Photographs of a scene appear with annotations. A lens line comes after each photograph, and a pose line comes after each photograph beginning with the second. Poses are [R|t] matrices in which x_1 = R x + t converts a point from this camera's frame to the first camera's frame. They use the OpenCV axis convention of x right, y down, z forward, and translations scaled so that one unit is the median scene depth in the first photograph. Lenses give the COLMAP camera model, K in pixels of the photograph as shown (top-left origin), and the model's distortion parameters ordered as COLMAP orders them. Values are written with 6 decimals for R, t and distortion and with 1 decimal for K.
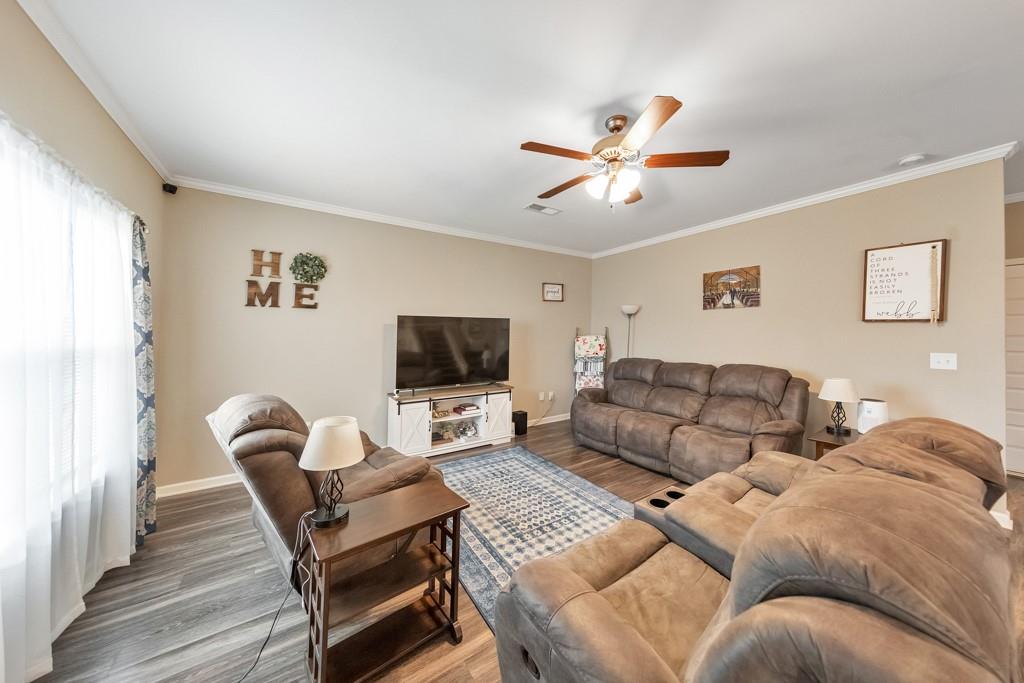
lens RADIAL K [[324.7, 0, 516.7], [0, 324.7, 331.8], [0, 0, 1]] dist [0.002753, -0.000039]
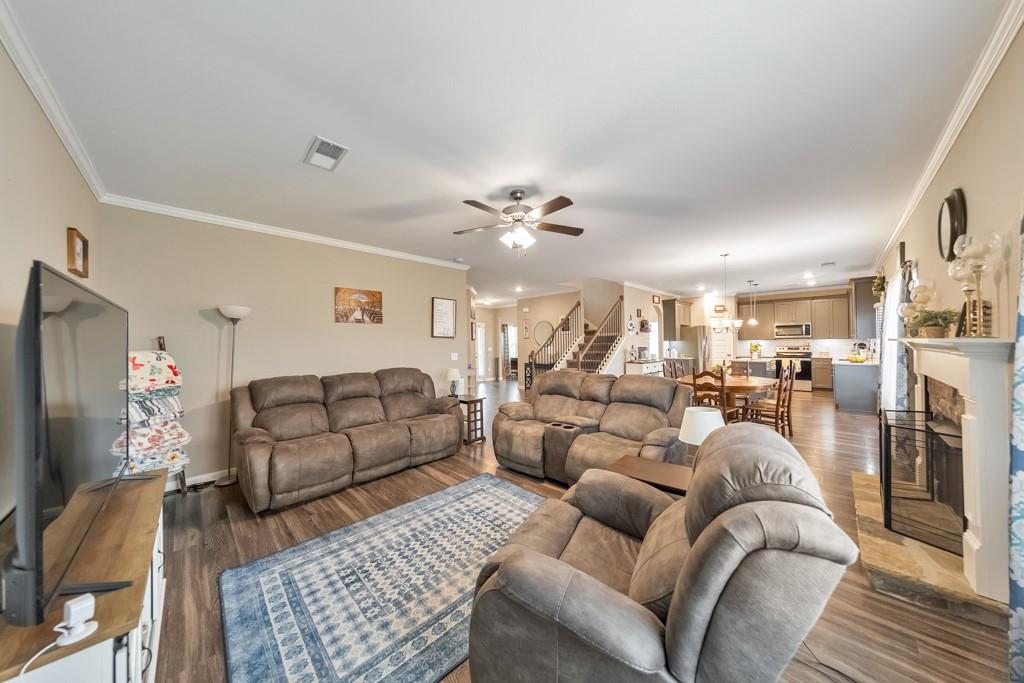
lens RADIAL K [[324.7, 0, 511.6], [0, 324.7, 347.9], [0, 0, 1]] dist [0.002753, -0.000039]
pose [[-0.181929, -0.010598, 0.983255, -0.676683], [0.008594, 0.999887, 0.012368, 0.008241], [-0.983274, 0.010700, -0.181818, 0.794786]]
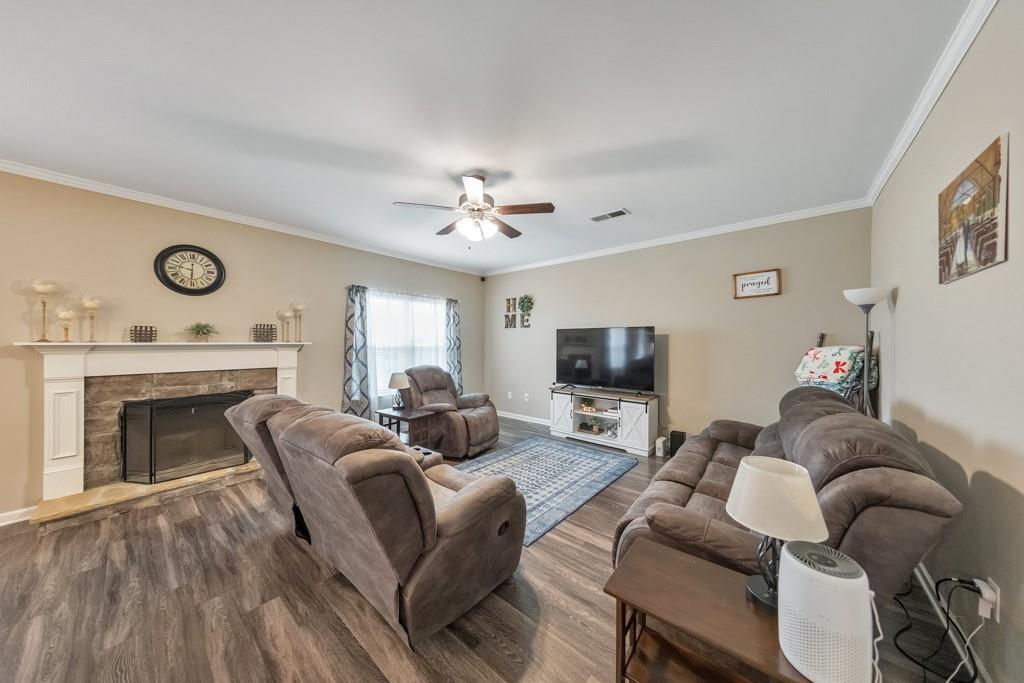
lens RADIAL K [[324.7, 0, 526.7], [0, 324.7, 339.1], [0, 0, 1]] dist [0.002753, -0.000039]
pose [[0.305288, -0.007743, -0.952229, 0.996978], [0.004180, 0.999968, -0.006791, 0.000933], [0.952251, -0.001907, 0.305311, 0.484618]]
